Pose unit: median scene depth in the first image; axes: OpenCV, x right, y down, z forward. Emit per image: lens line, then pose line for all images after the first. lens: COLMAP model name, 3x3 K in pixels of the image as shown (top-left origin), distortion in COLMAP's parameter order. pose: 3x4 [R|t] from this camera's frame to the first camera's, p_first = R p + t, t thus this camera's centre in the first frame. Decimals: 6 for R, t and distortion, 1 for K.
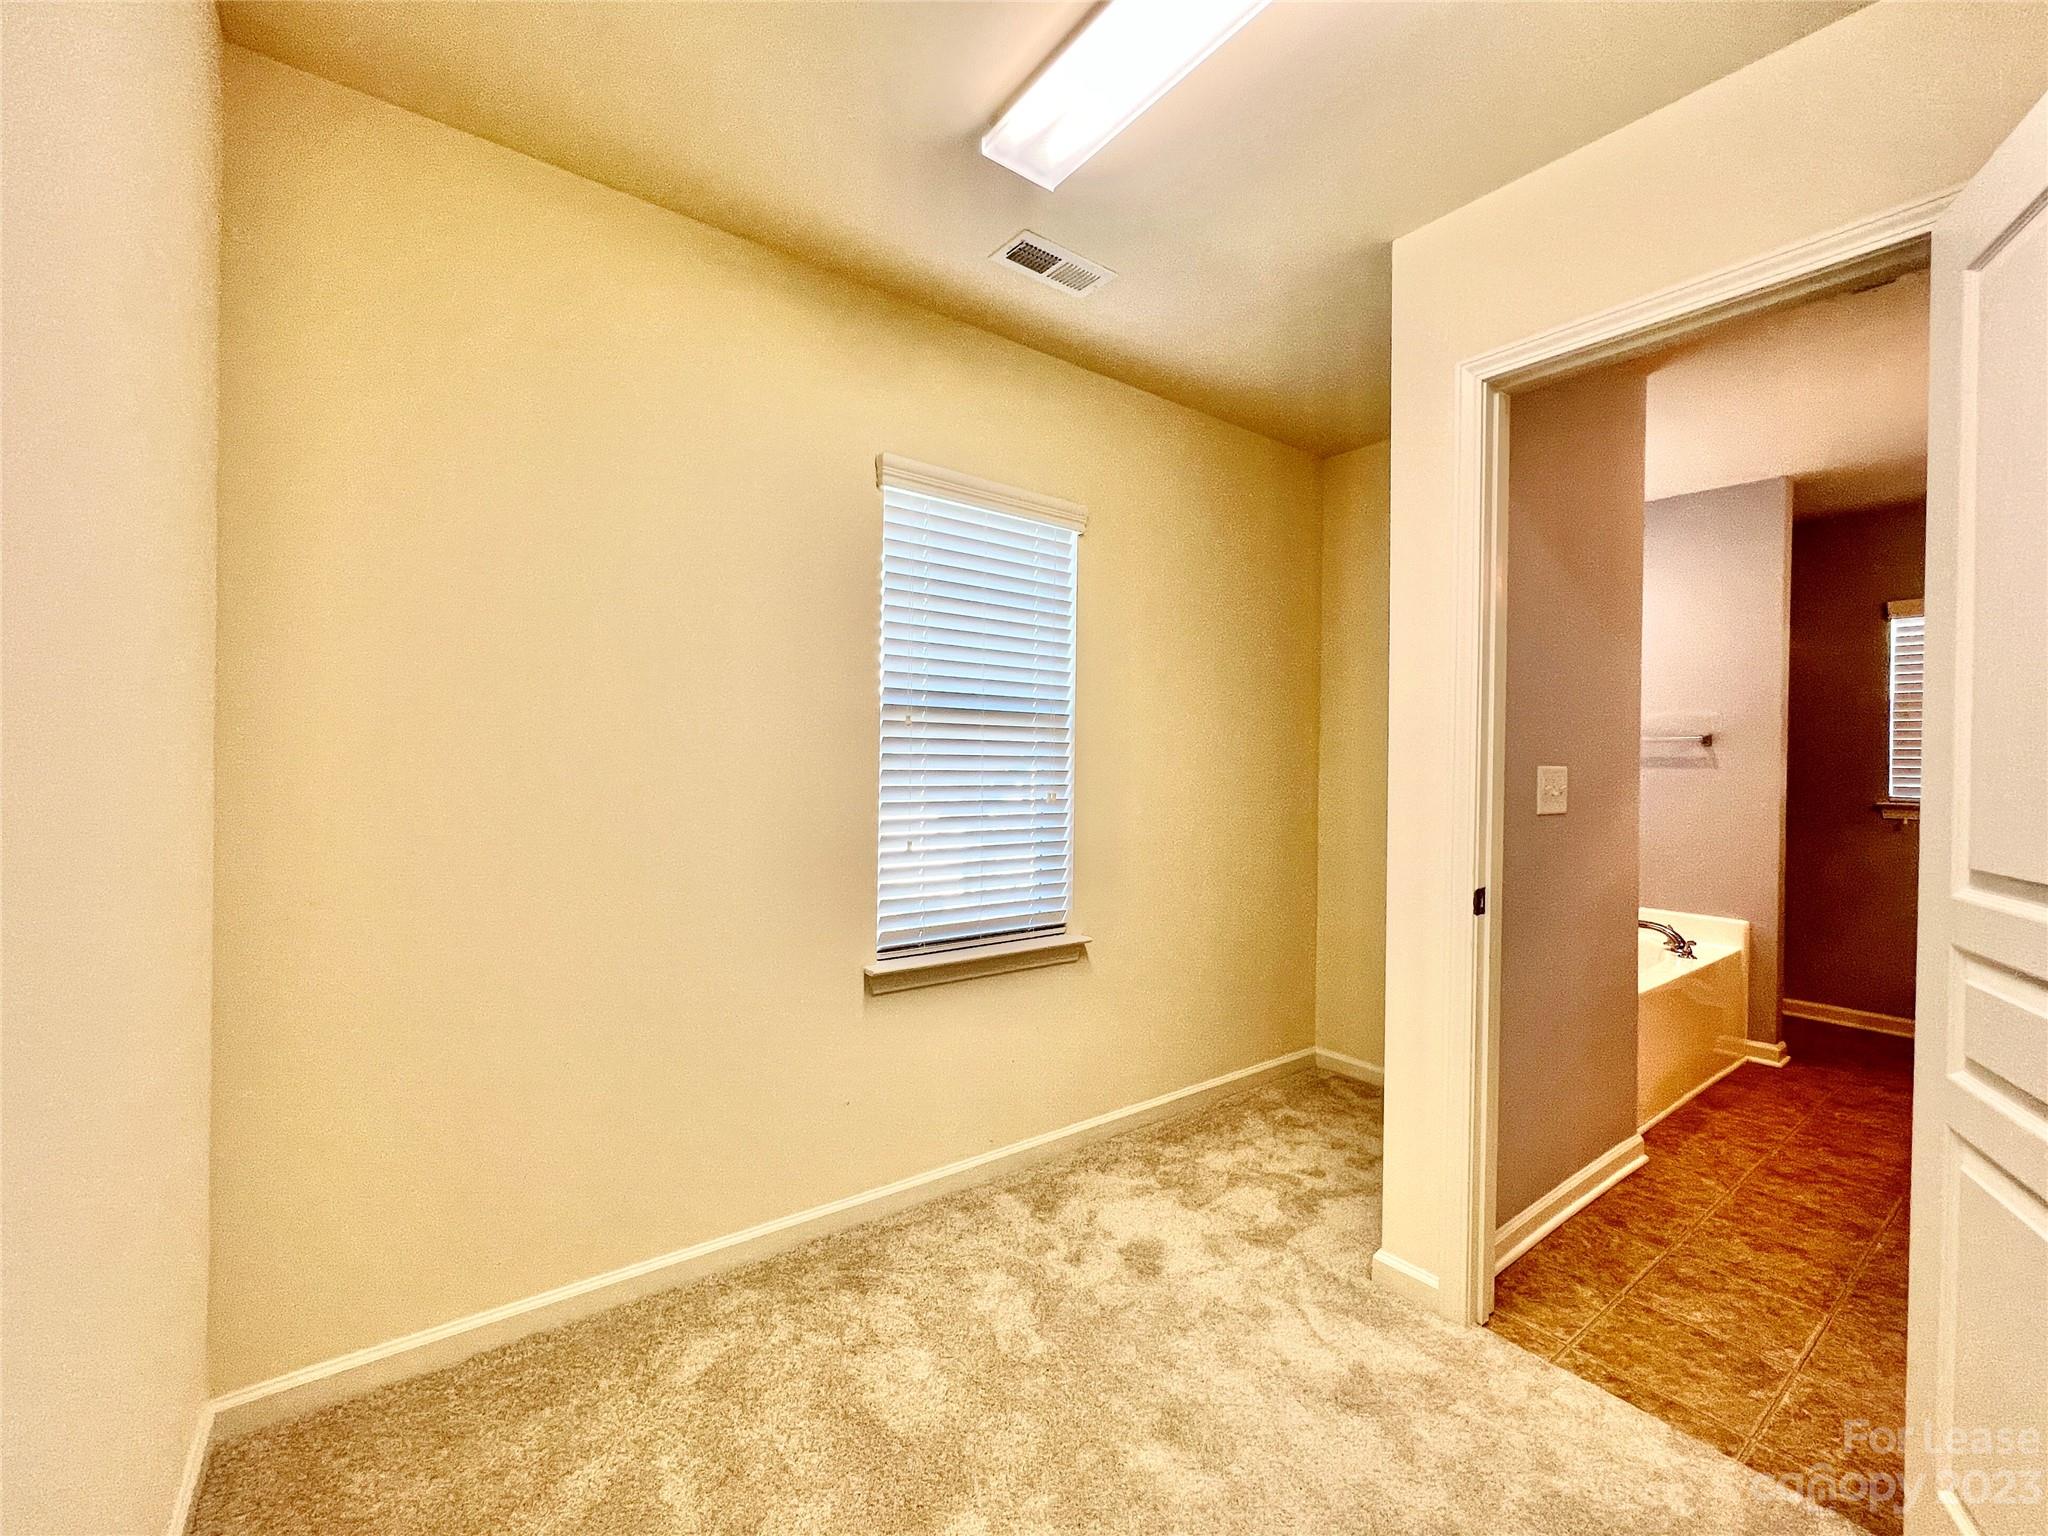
lens RADIAL K [[852.5, 0, 1026.9], [0, 852.5, 764.5], [0, 0, 1]] dist [-0.000544, -0.000155]
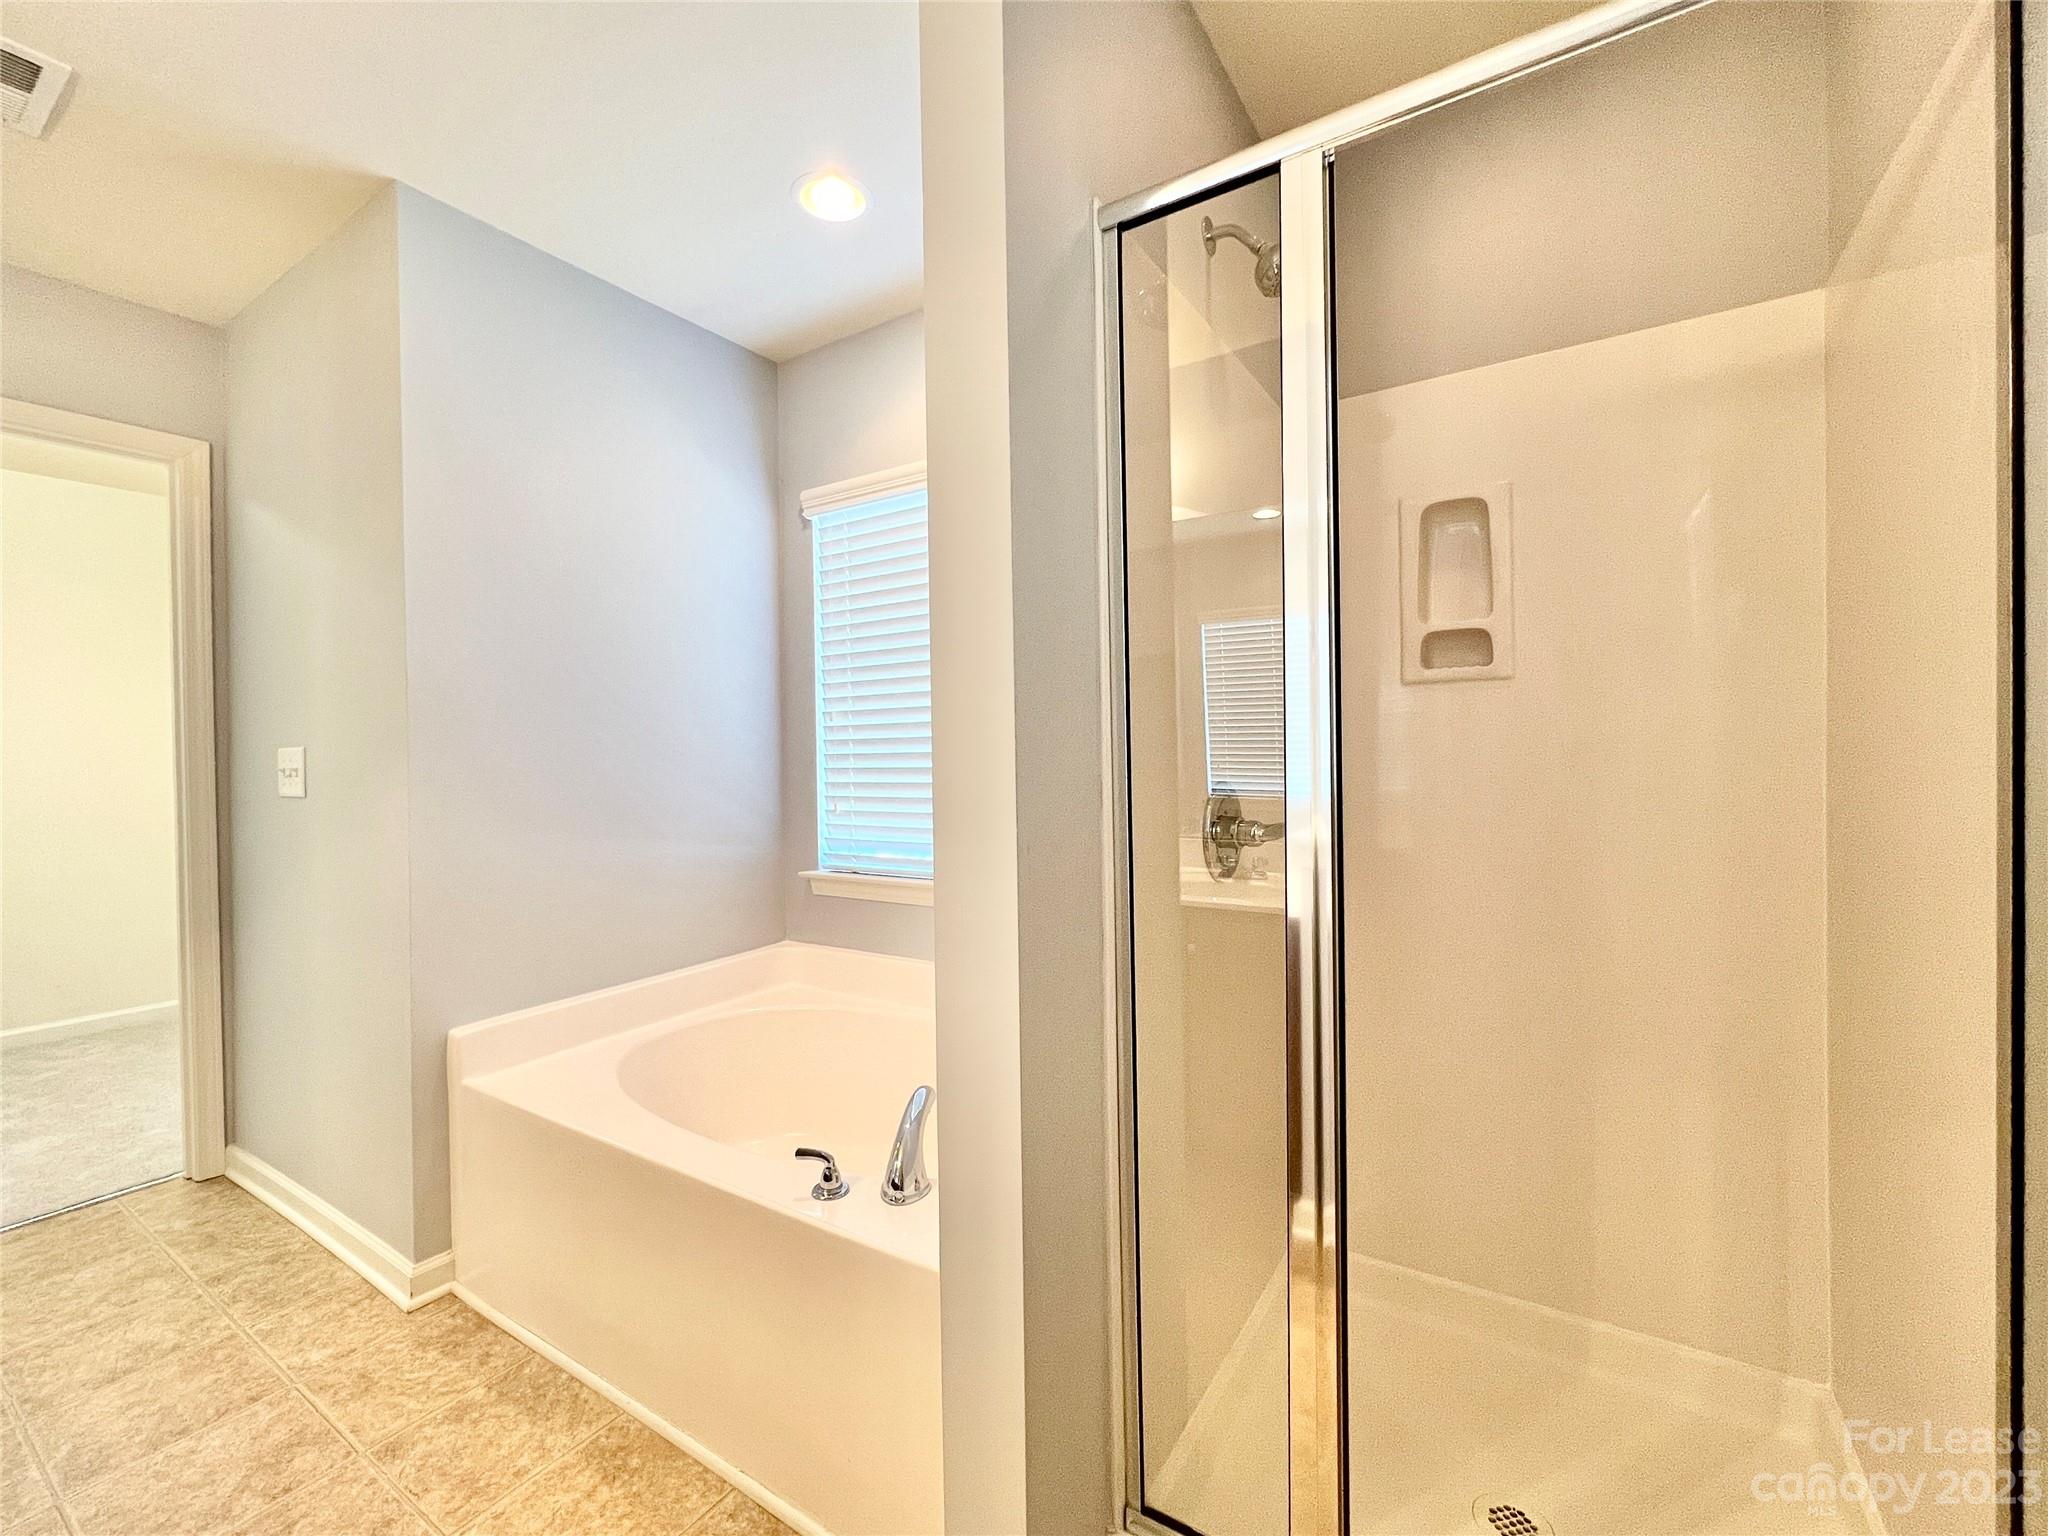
lens RADIAL K [[852.5, 0, 1021.5], [0, 852.5, 763.7], [0, 0, 1]] dist [-0.000544, -0.000155]
pose [[0.343762, -0.018116, -0.938882, 1.889624], [0.014512, 0.999797, -0.013978, 0.046009], [0.938945, -0.008820, 0.343955, 1.498092]]
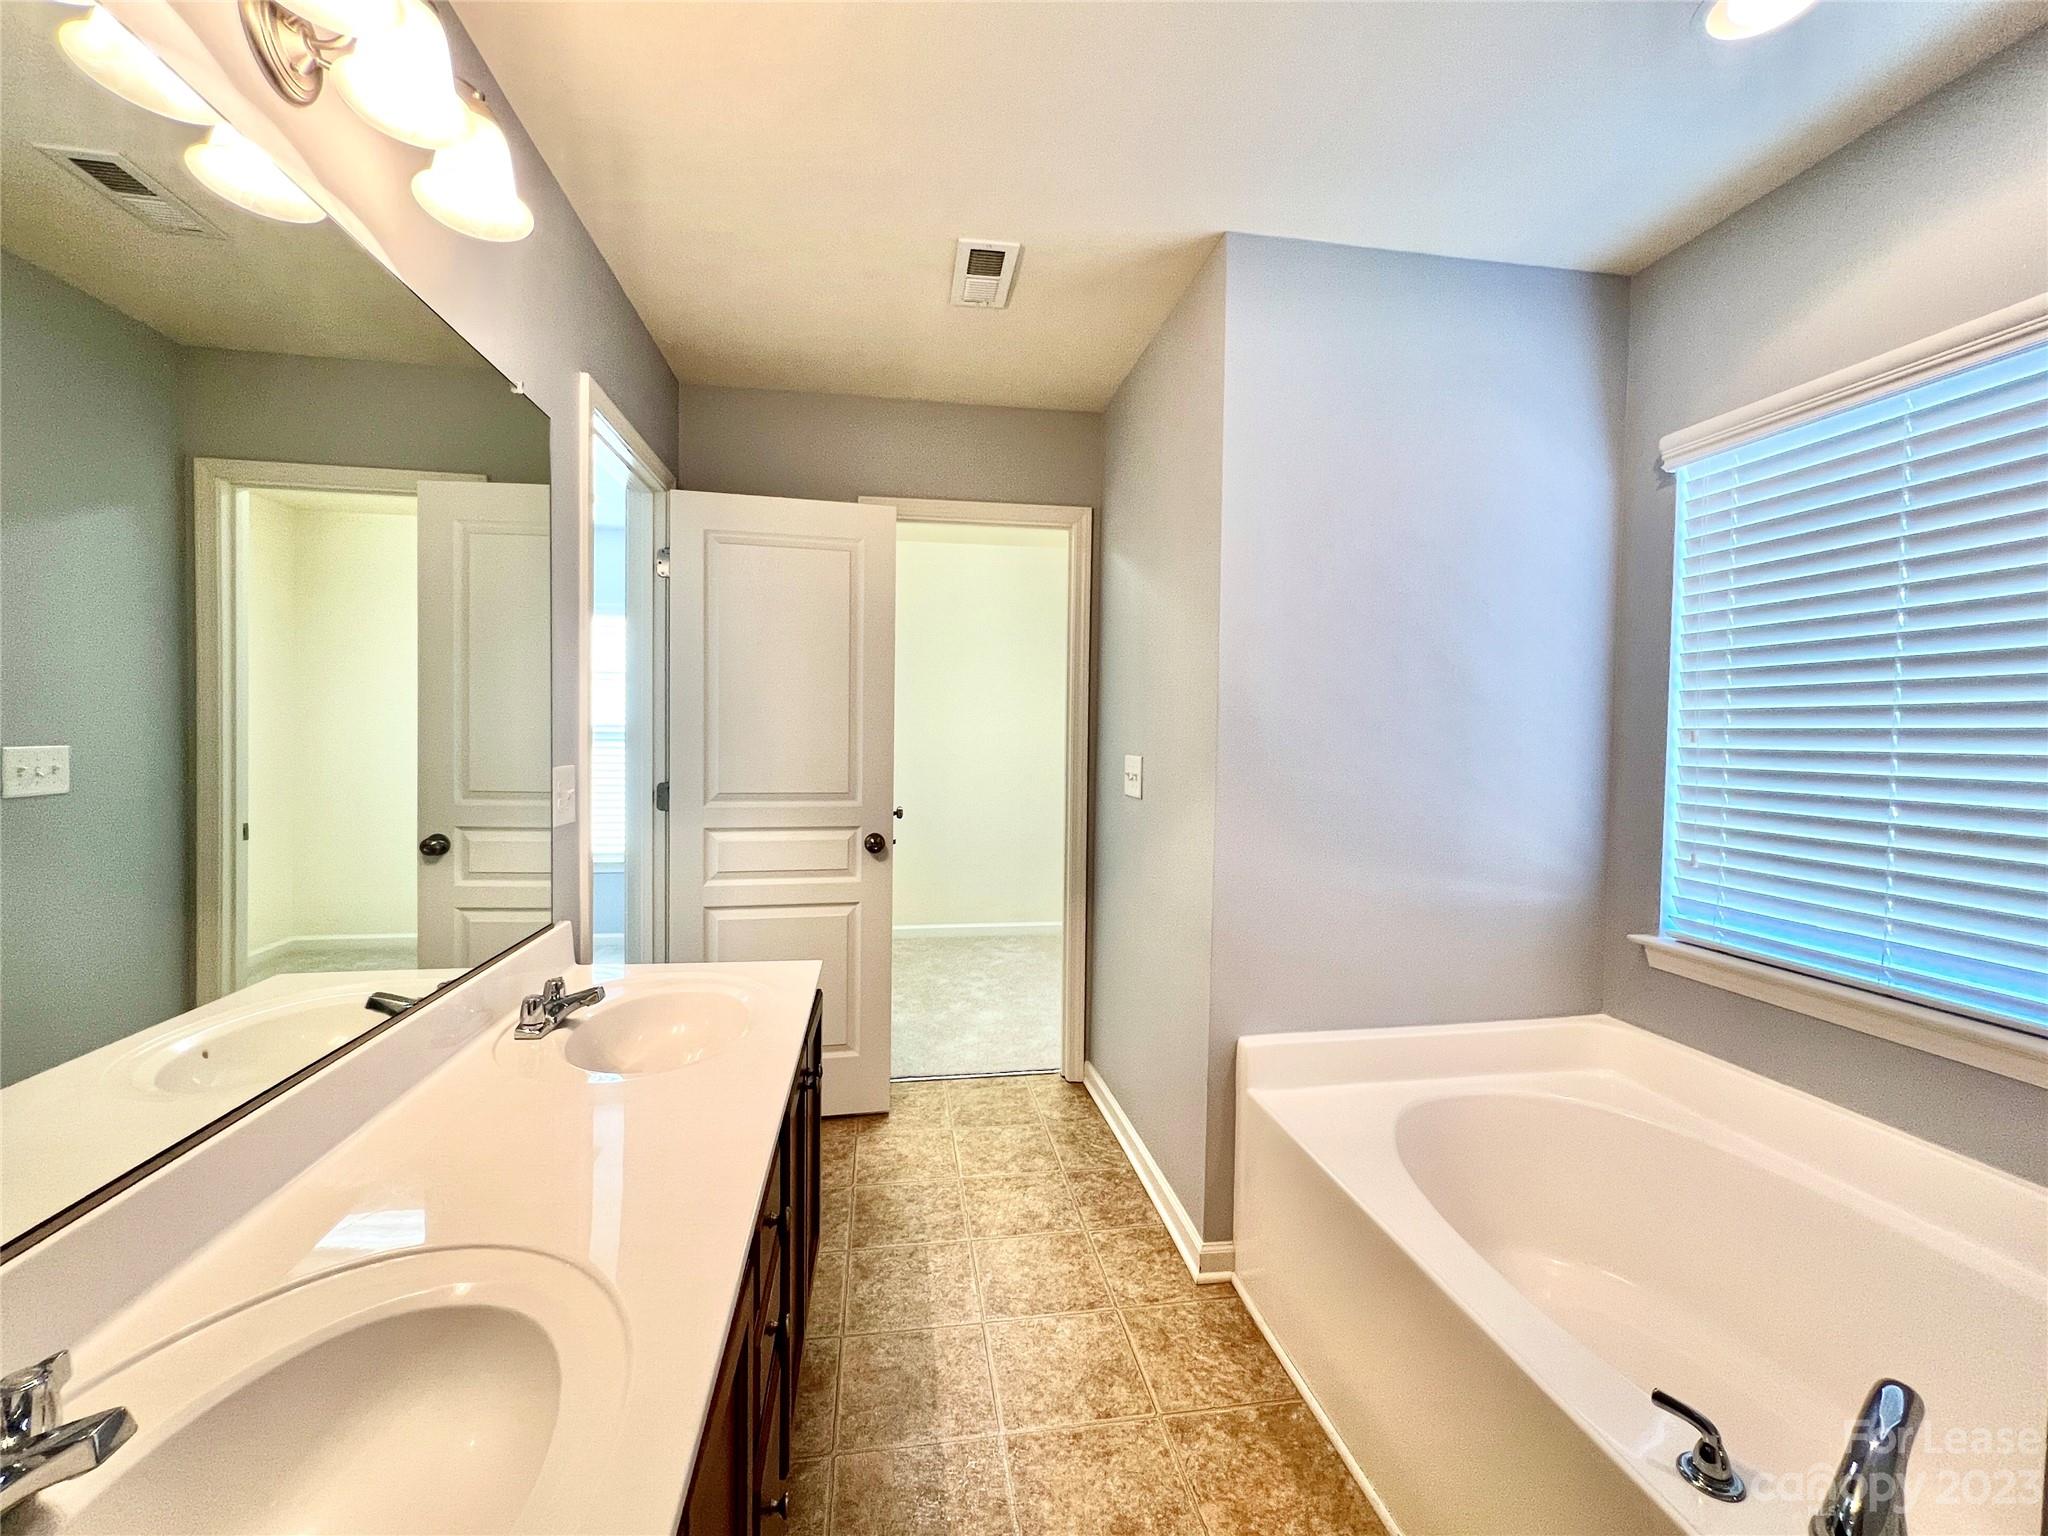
lens RADIAL K [[852.5, 0, 1027.4], [0, 852.5, 762.1], [0, 0, 1]] dist [-0.000544, -0.000155]
pose [[-0.464335, 0.004359, -0.885649, 1.782601], [-0.028631, 0.999391, 0.019930, -0.010302], [0.885197, 0.034611, -0.463928, 1.460041]]
